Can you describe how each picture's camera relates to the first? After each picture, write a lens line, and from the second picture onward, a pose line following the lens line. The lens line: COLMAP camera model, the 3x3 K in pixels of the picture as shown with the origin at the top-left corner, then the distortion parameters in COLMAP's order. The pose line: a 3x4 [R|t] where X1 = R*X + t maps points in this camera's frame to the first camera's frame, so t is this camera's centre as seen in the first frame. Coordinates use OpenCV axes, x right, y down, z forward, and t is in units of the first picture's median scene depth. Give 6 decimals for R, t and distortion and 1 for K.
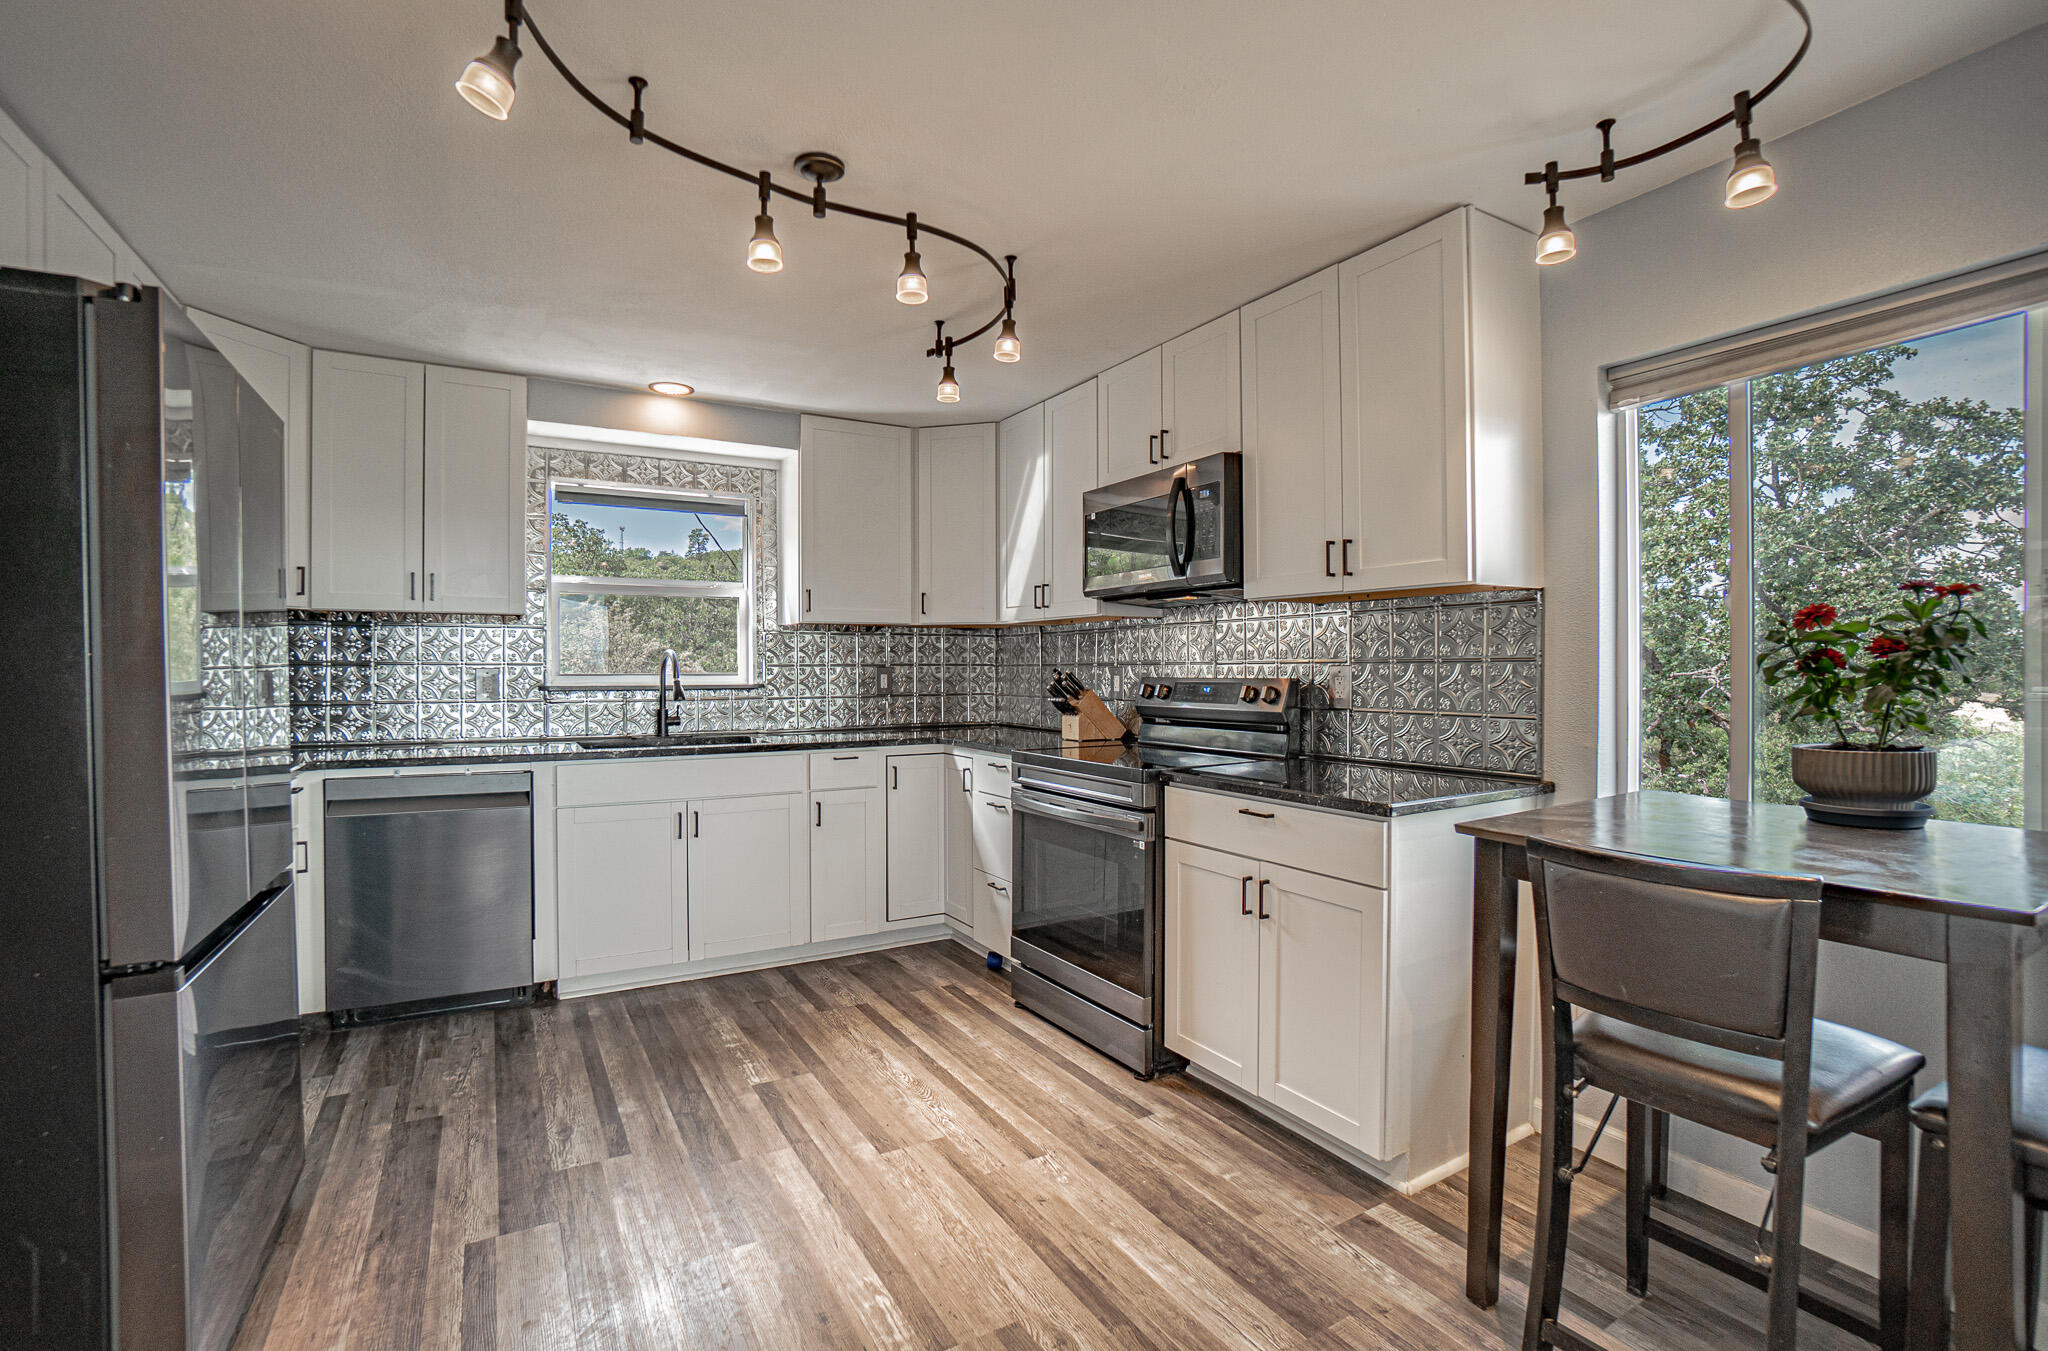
lens RADIAL K [[916.4, 0, 1024.0], [0, 916.4, 675.5], [0, 0, 1]] dist [-0.001531, -0.000123]
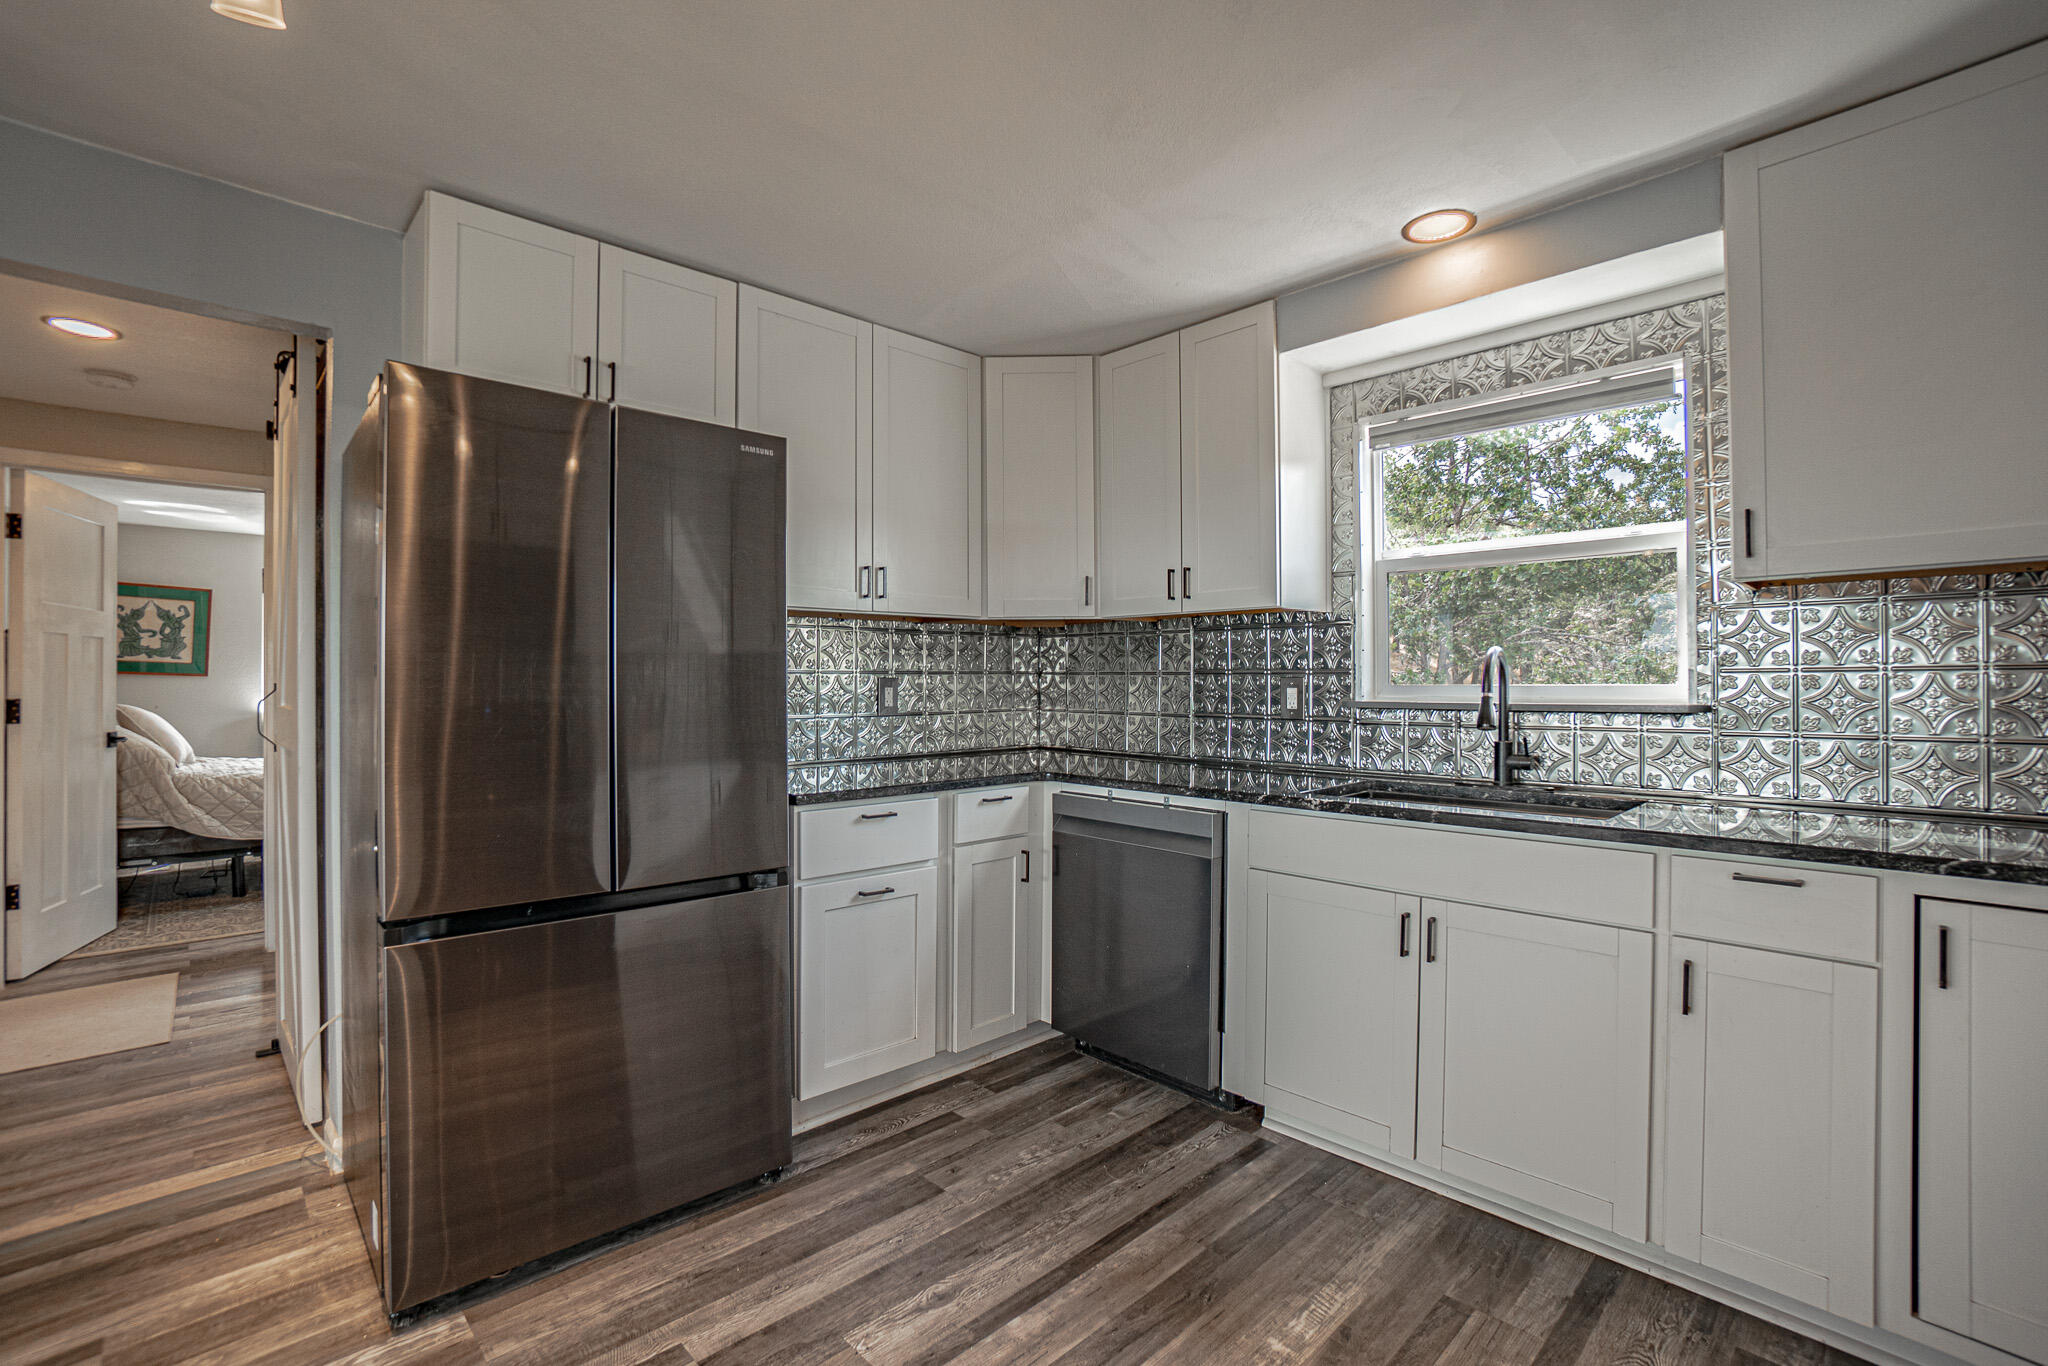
lens RADIAL K [[925.9, 0, 994.0], [0, 925.9, 679.2], [0, 0, 1]] dist [-0.037949, 0.000690]
pose [[0.221393, -0.000124, -0.975185, 0.201294], [-0.006923, 0.999975, -0.001698, -0.004364], [0.975160, 0.007127, 0.221387, 0.767060]]
